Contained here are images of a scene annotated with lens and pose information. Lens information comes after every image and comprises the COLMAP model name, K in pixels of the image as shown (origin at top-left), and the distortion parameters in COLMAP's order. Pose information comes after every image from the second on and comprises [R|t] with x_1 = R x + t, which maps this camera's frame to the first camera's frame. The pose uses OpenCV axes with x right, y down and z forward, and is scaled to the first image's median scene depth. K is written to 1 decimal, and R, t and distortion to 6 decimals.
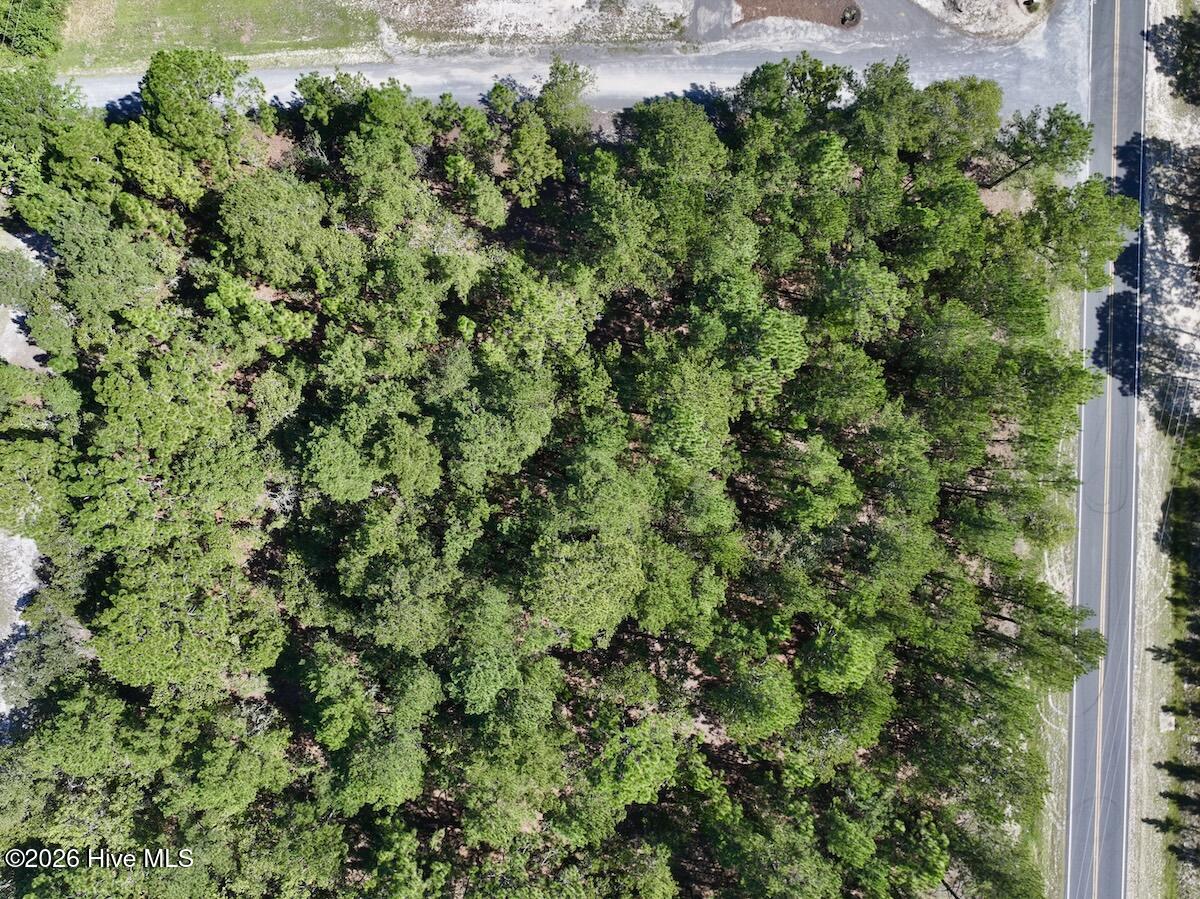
lens RADIAL K [[849.5, 0, 600.0], [0, 849.5, 449.5], [0, 0, 1]] dist [-0.001587, 0.001946]
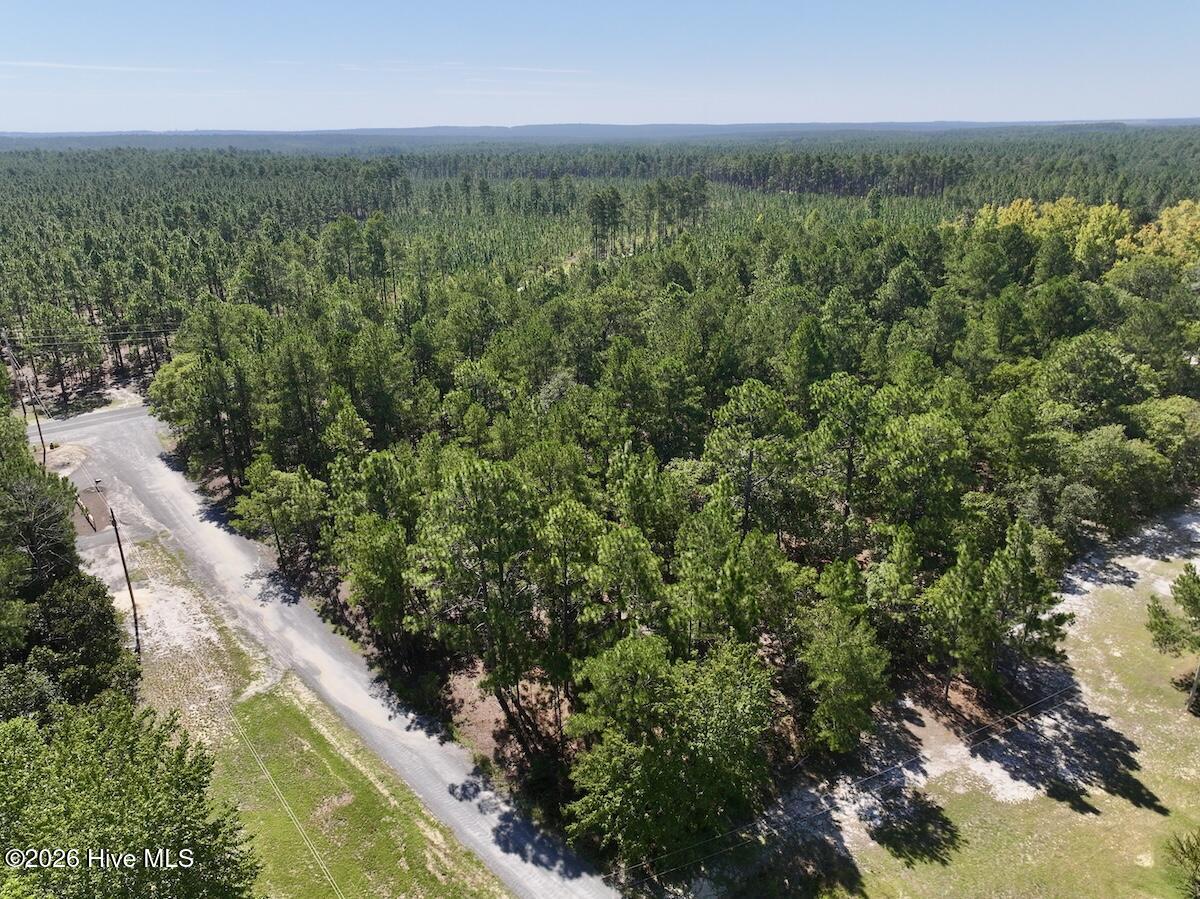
lens RADIAL K [[849.5, 0, 600.0], [0, 849.5, 449.5], [0, 0, 1]] dist [-0.001587, 0.001946]
pose [[-0.651304, -0.263384, 0.711640, -0.938272], [0.758673, -0.207750, 0.617459, -0.693410], [-0.014786, 0.942056, 0.335131, 0.569969]]
